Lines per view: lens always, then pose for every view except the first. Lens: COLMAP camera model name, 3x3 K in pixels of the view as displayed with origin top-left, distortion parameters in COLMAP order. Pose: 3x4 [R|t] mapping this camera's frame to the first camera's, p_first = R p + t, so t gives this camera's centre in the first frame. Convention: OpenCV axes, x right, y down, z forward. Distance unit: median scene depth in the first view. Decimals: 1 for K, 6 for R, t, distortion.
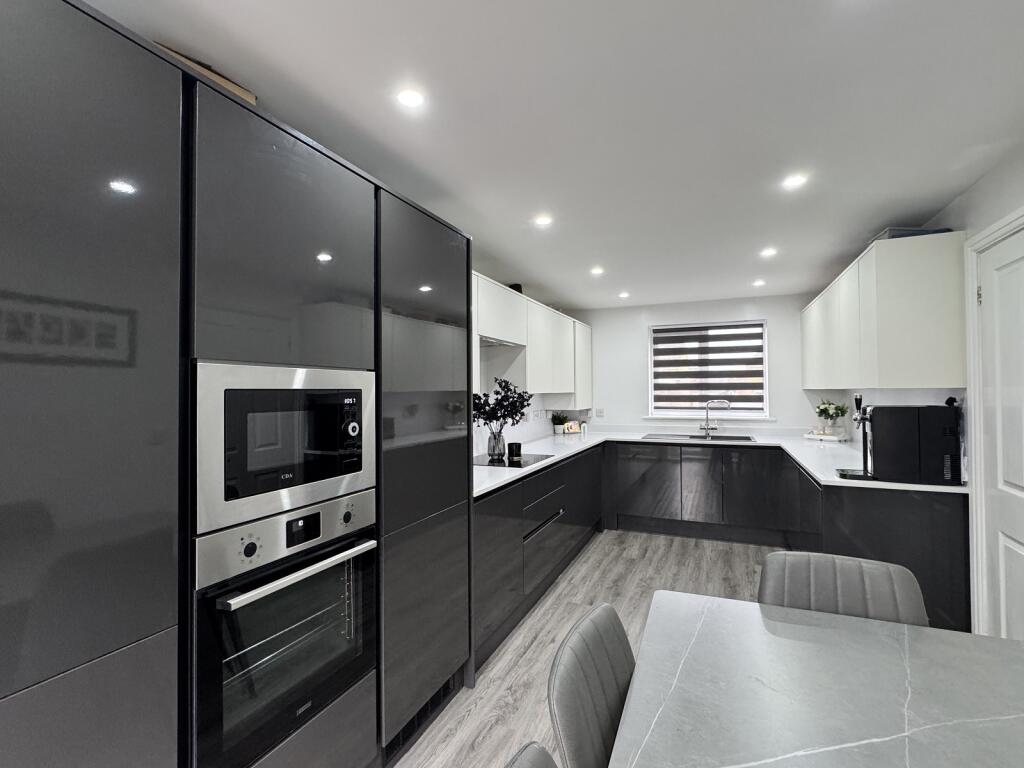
lens RADIAL K [[472.9, 0, 512.0], [0, 472.9, 384.0], [0, 0, 1]] dist [-0.012605, 0.000229]
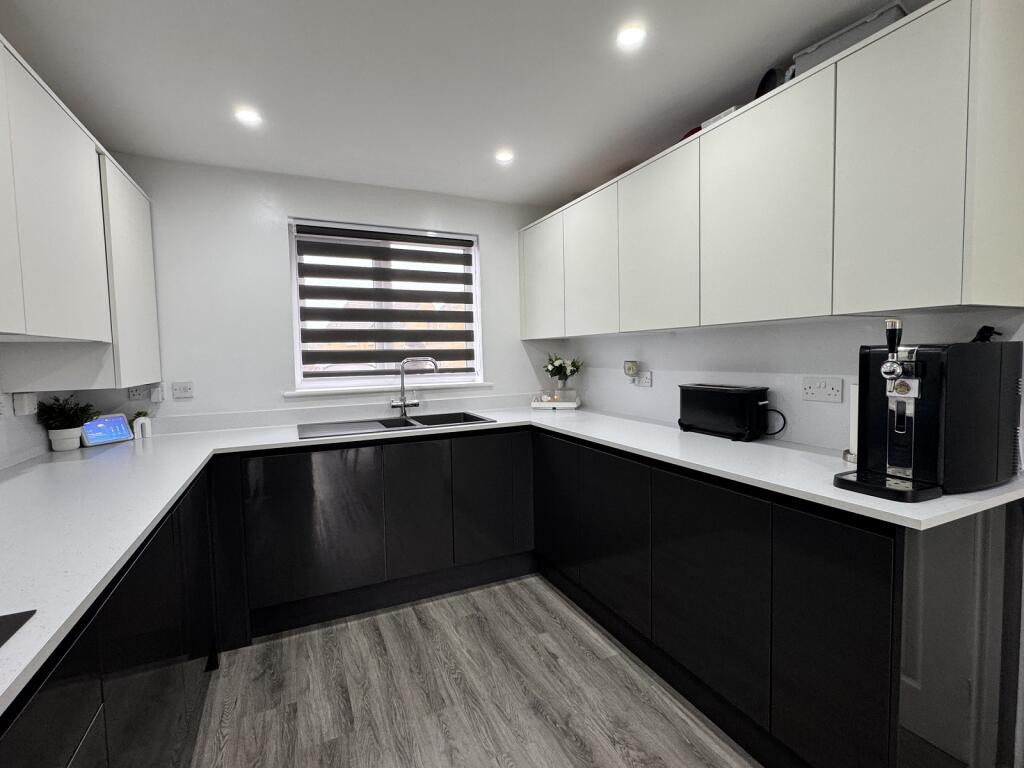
lens RADIAL K [[472.9, 0, 512.0], [0, 472.9, 384.0], [0, 0, 1]] dist [-0.012605, 0.000229]
pose [[0.656098, -0.055090, 0.752662, 0.058597], [0.004765, 0.997615, 0.068865, 0.027228], [-0.754661, -0.041595, 0.654795, 0.515980]]
